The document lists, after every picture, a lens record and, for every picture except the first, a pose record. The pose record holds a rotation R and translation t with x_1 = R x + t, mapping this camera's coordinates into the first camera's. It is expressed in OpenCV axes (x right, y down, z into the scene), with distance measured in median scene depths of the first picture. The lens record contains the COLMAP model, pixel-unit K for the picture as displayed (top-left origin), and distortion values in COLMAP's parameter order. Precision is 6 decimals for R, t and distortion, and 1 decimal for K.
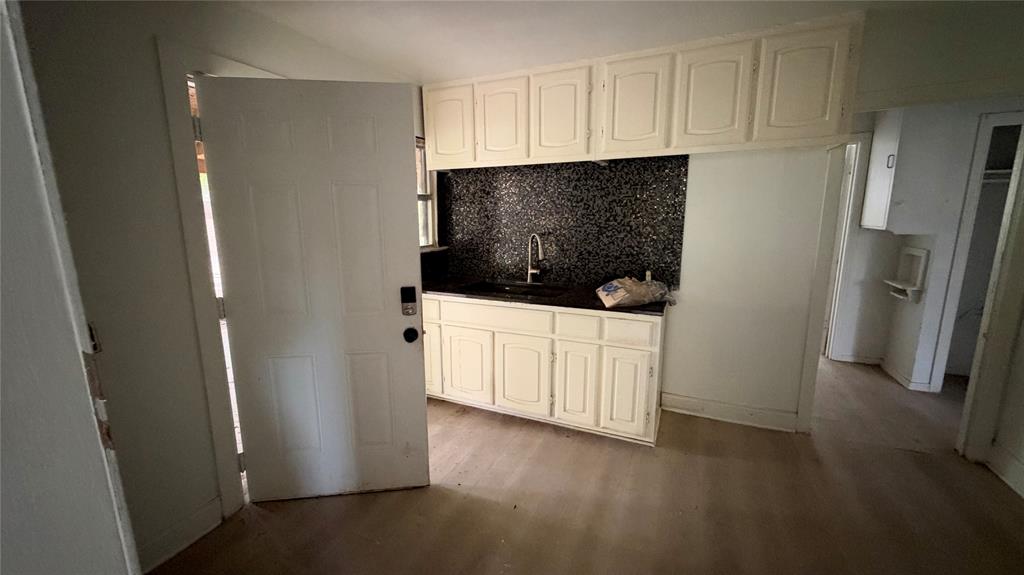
lens RADIAL K [[407.2, 0, 508.8], [0, 407.2, 287.7], [0, 0, 1]] dist [0.000469, 0.000154]
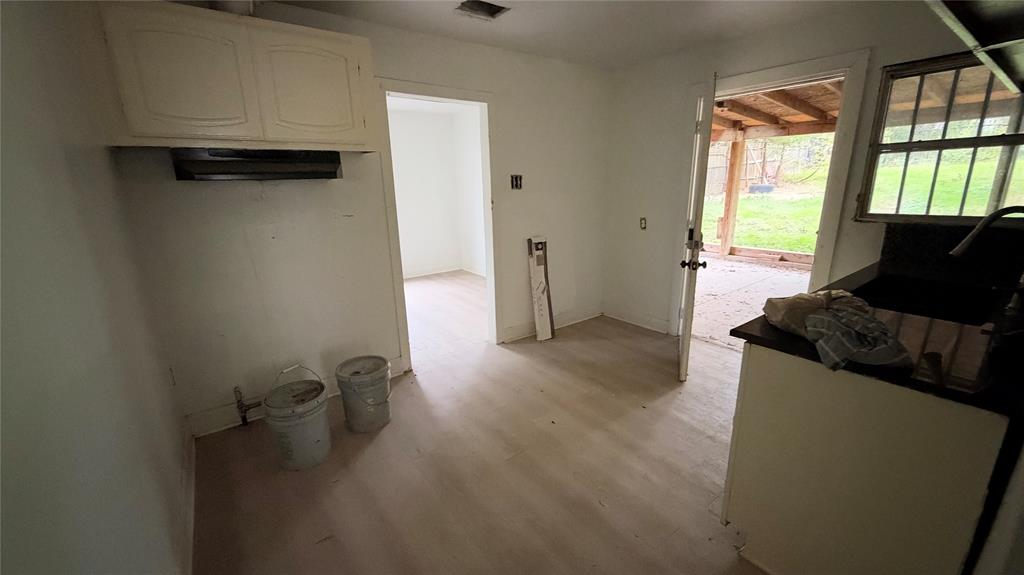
lens RADIAL K [[407.2, 0, 508.8], [0, 407.2, 287.7], [0, 0, 1]] dist [0.000469, 0.000154]
pose [[-0.493204, 0.237571, -0.836845, 1.173188], [-0.131048, 0.930717, 0.341456, -0.190323], [0.859986, 0.278074, -0.427901, 1.044450]]
